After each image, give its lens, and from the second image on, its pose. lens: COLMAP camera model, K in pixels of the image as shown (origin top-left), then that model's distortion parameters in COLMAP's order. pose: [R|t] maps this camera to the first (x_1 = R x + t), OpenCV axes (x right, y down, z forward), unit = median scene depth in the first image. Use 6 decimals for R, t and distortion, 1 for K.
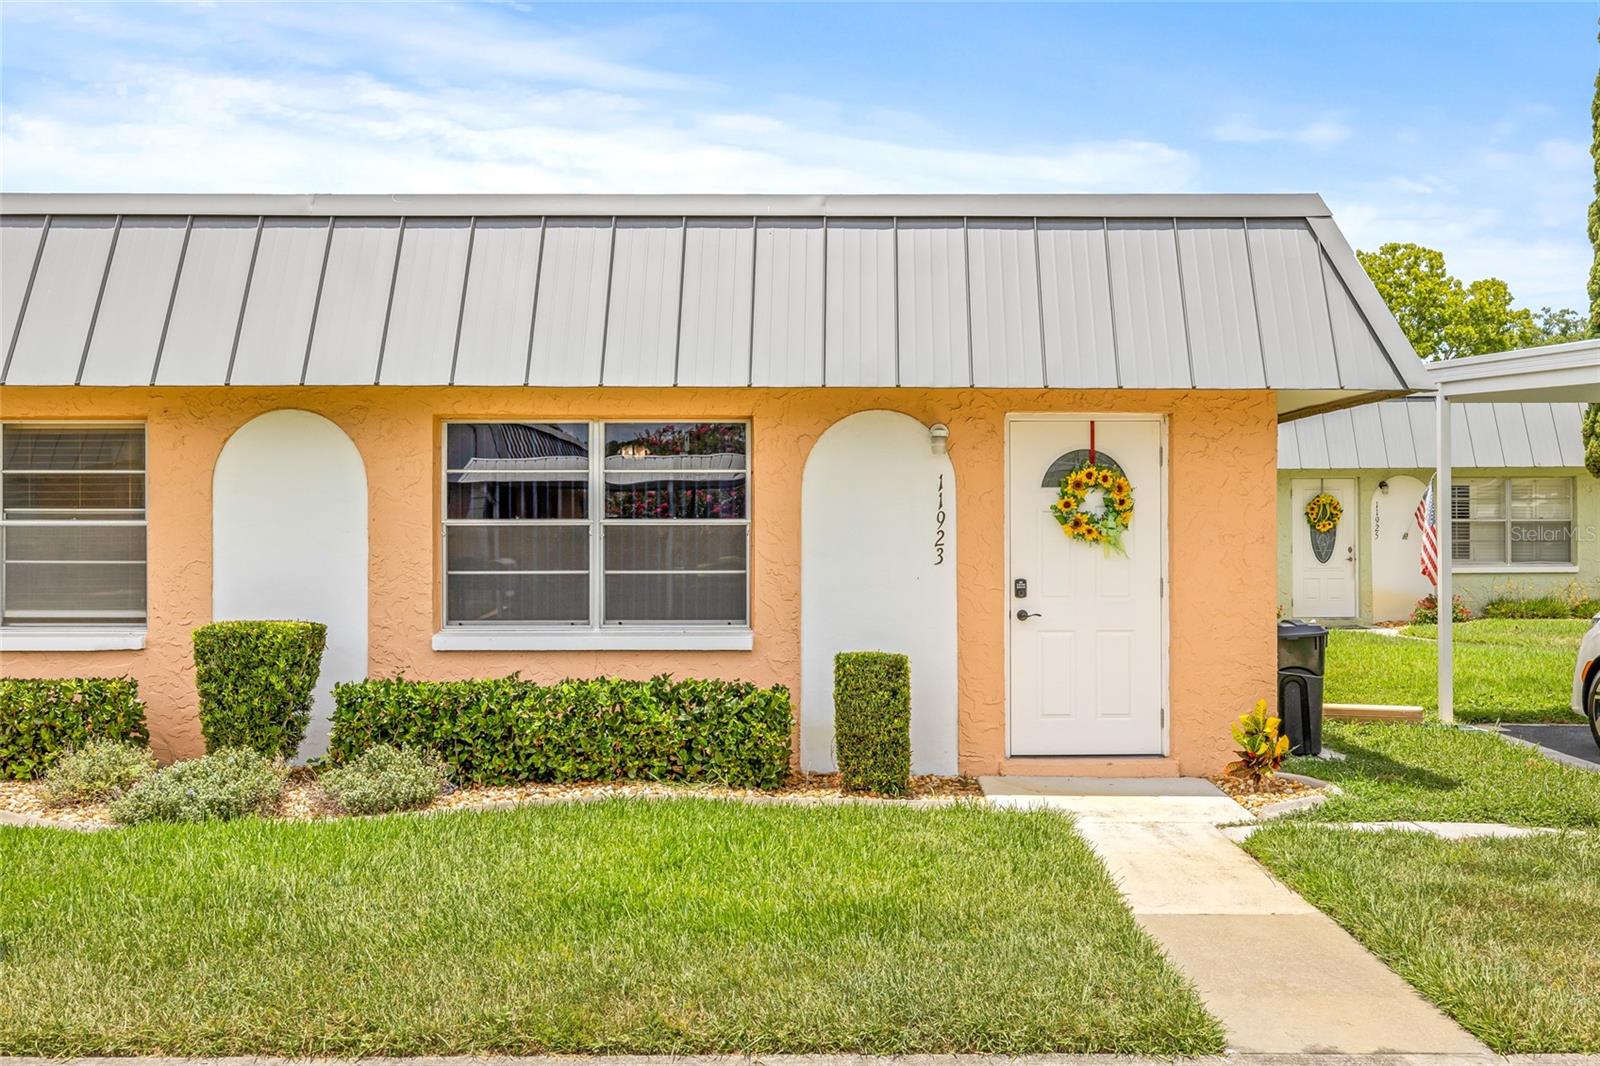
lens RADIAL K [[1487.4, 0, 806.6], [0, 1487.4, 519.4], [0, 0, 1]] dist [0.002705, 0.001398]
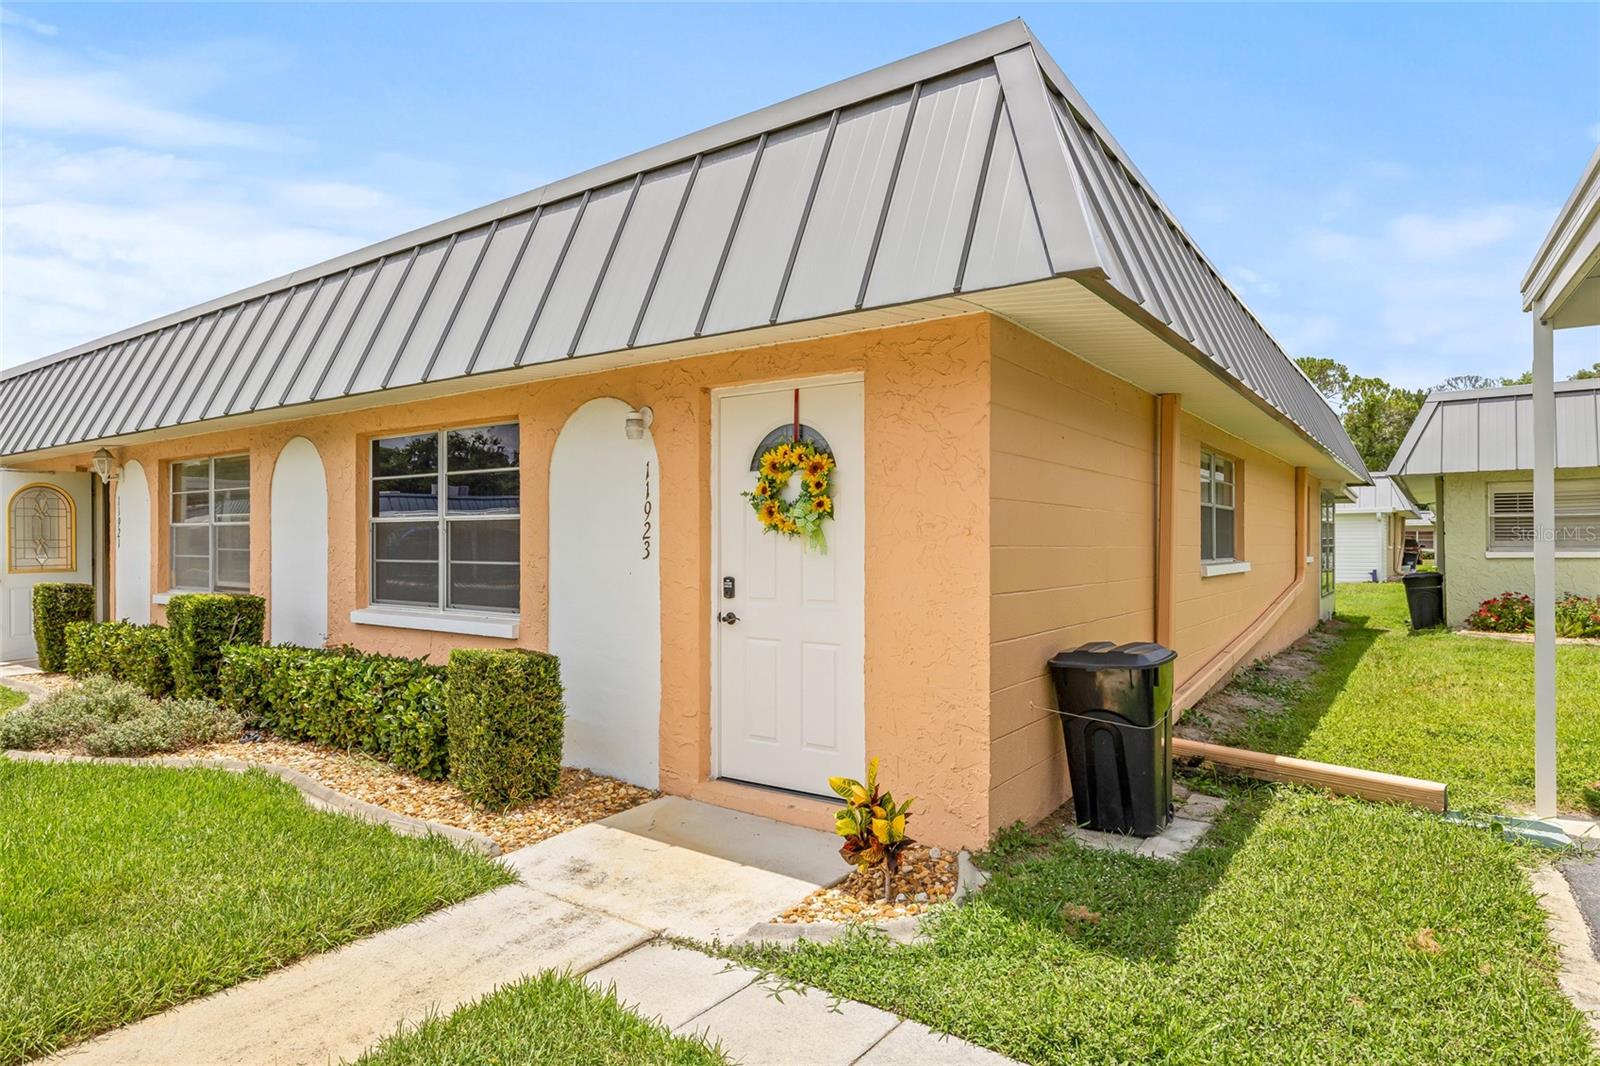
lens RADIAL K [[905.7, 0, 800.0], [0, 905.7, 533.0], [0, 0, 1]] dist [0.001165, -0.000533]
pose [[0.812322, -0.003764, -0.583196, 0.492929], [0.005277, 0.999986, 0.000898, 0.014056], [0.583185, -0.003807, 0.812331, 0.595426]]
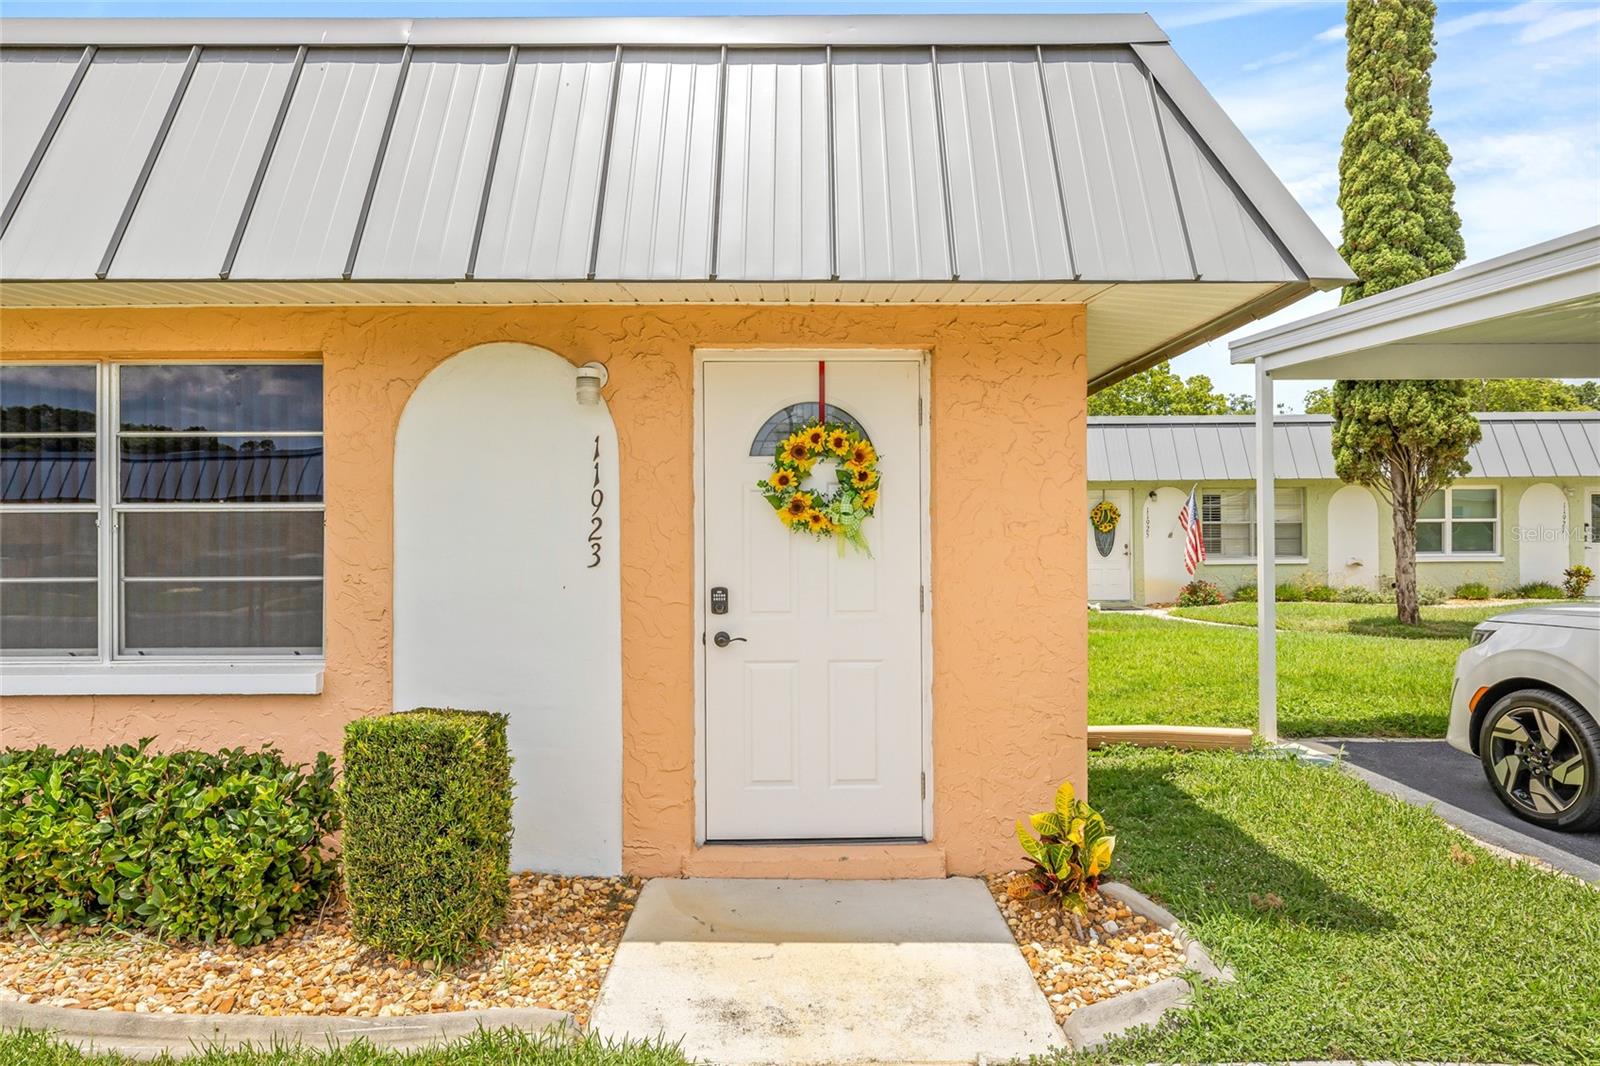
lens RADIAL K [[875.5, 0, 784.1], [0, 875.5, 530.9], [0, 0, 1]] dist [-0.000123, -0.001623]
pose [[0.999994, -0.003373, -0.001033, 0.176077], [0.003374, 0.999994, 0.000682, 0.013512], [0.001031, -0.000686, 0.999999, 0.593520]]
